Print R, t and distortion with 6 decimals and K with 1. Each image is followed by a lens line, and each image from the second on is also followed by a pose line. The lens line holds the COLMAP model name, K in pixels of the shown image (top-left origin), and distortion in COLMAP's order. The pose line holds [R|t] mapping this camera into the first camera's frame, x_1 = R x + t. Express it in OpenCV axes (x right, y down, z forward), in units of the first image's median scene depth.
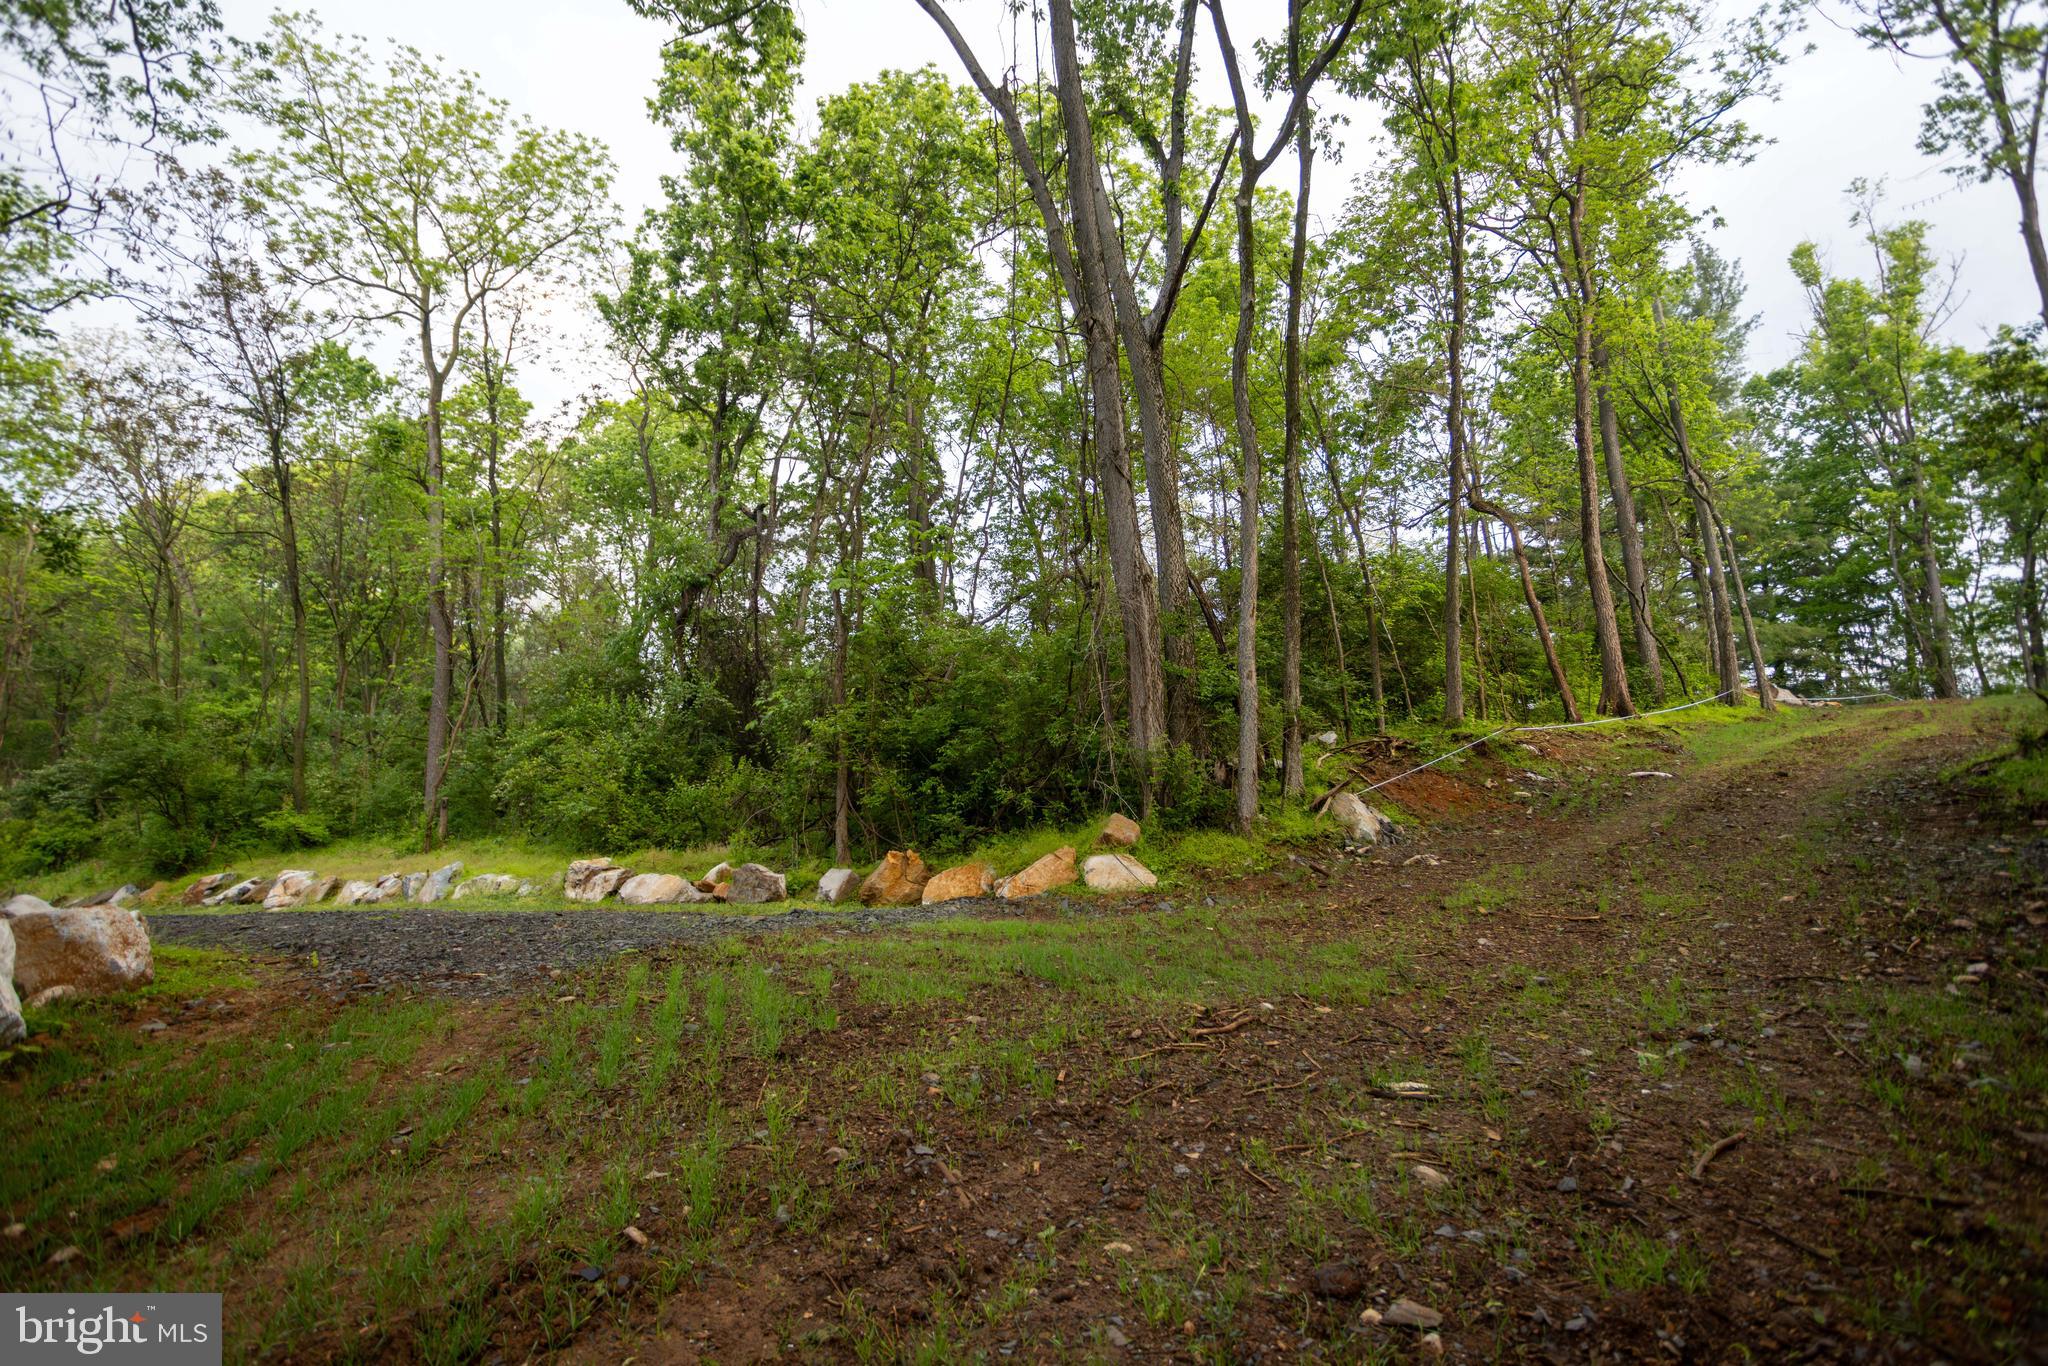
lens RADIAL K [[993.7, 0, 1020.2], [0, 993.7, 655.1], [0, 0, 1]] dist [0.000212, 0.015807]
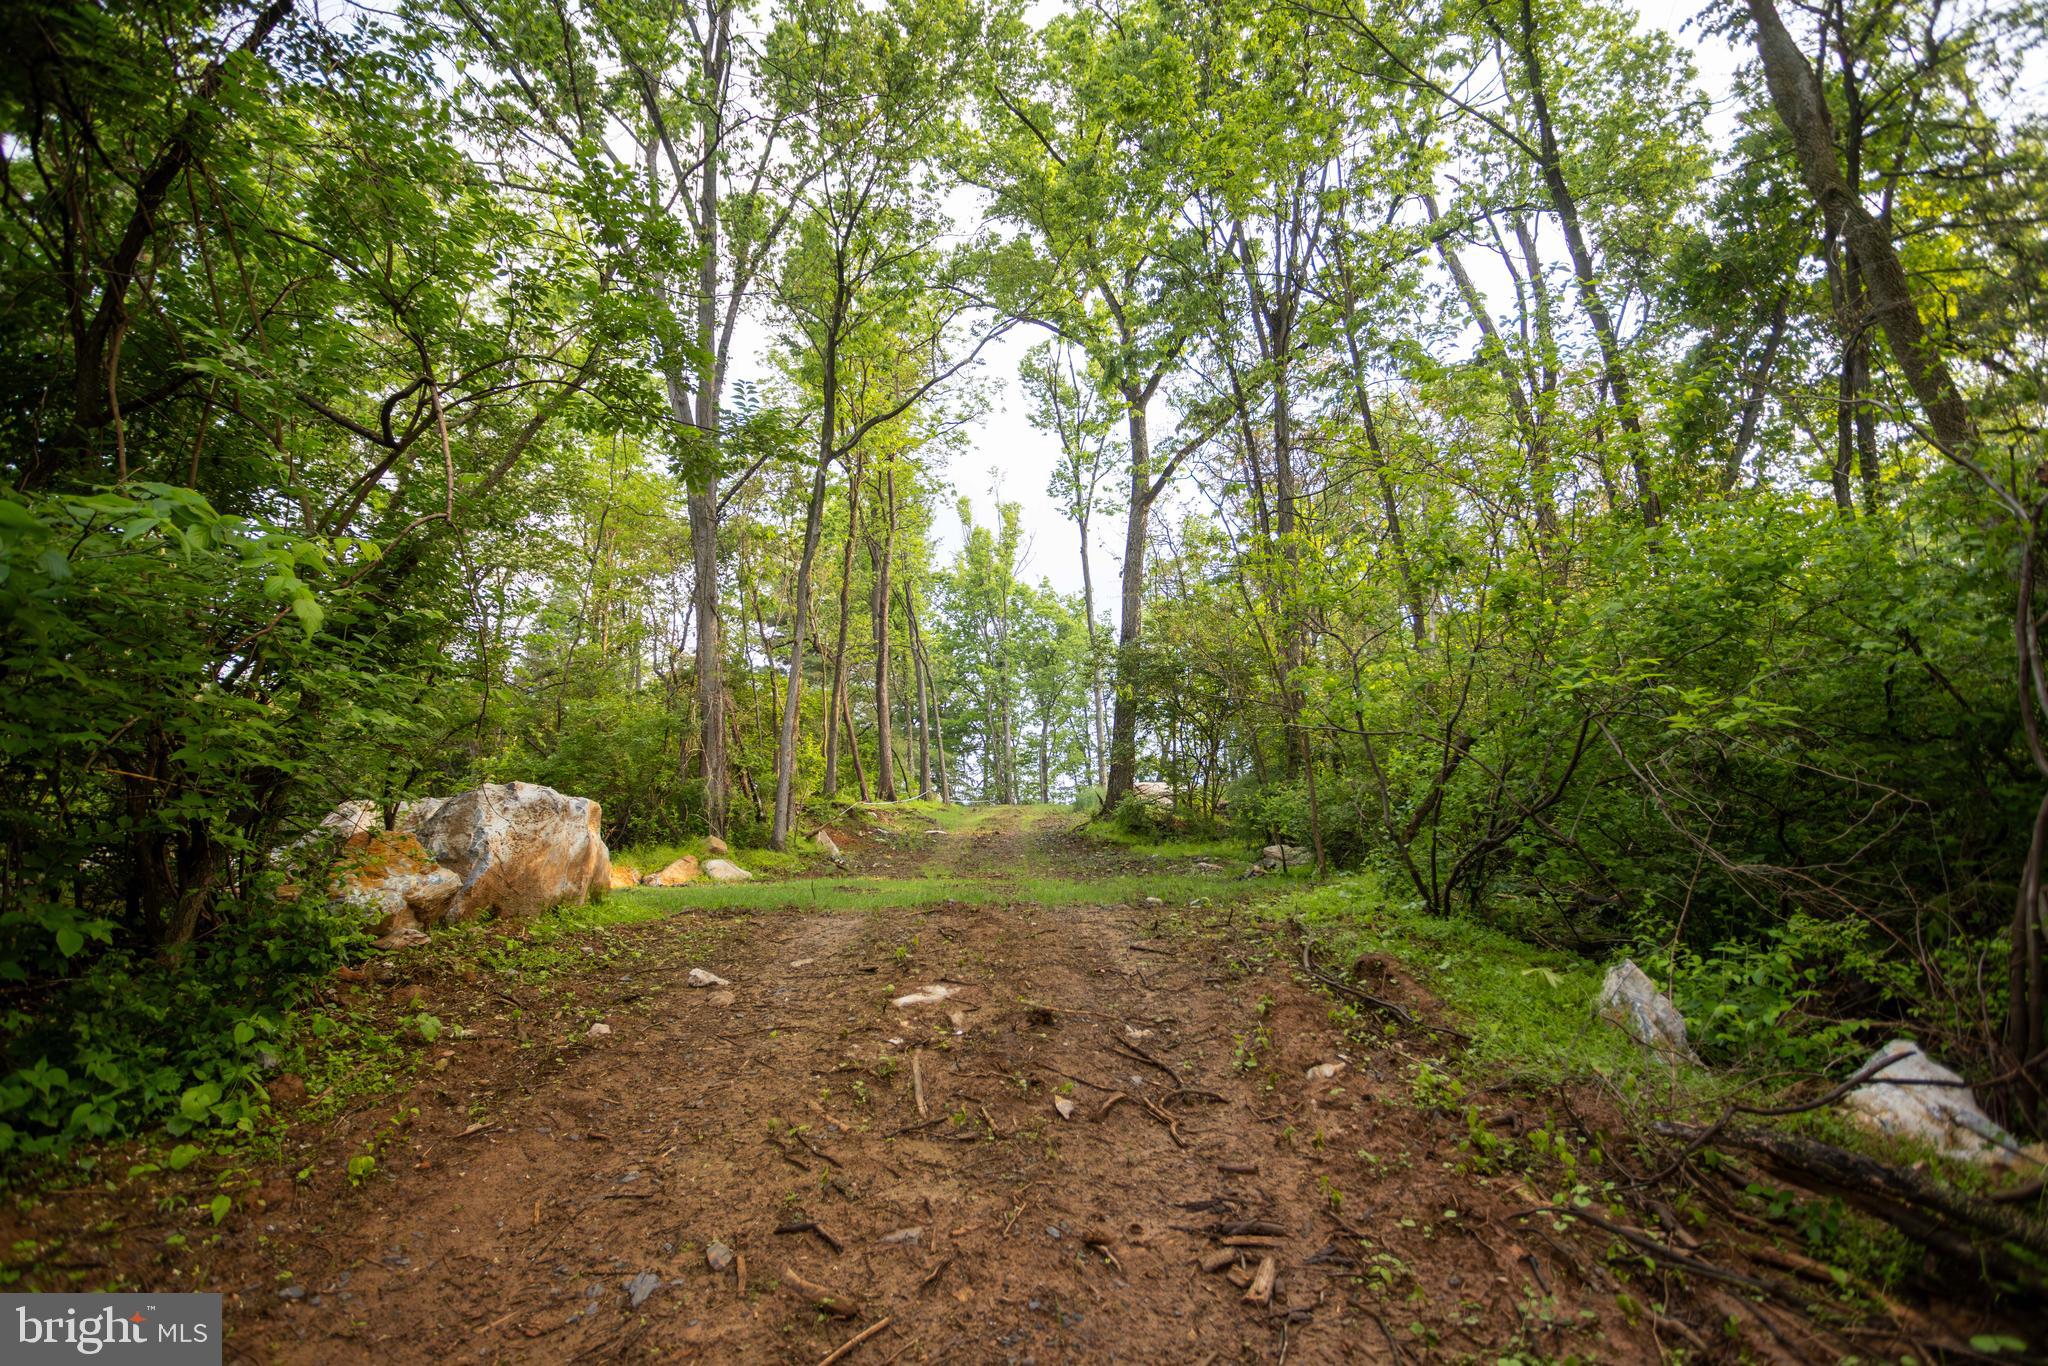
lens RADIAL K [[993.7, 0, 1020.2], [0, 993.7, 655.1], [0, 0, 1]] dist [0.000212, 0.015807]
pose [[0.698651, 0.158062, 0.697785, -0.161741], [-0.092141, 0.987047, -0.131330, 0.010394], [-0.709505, 0.027459, 0.704165, -0.098357]]
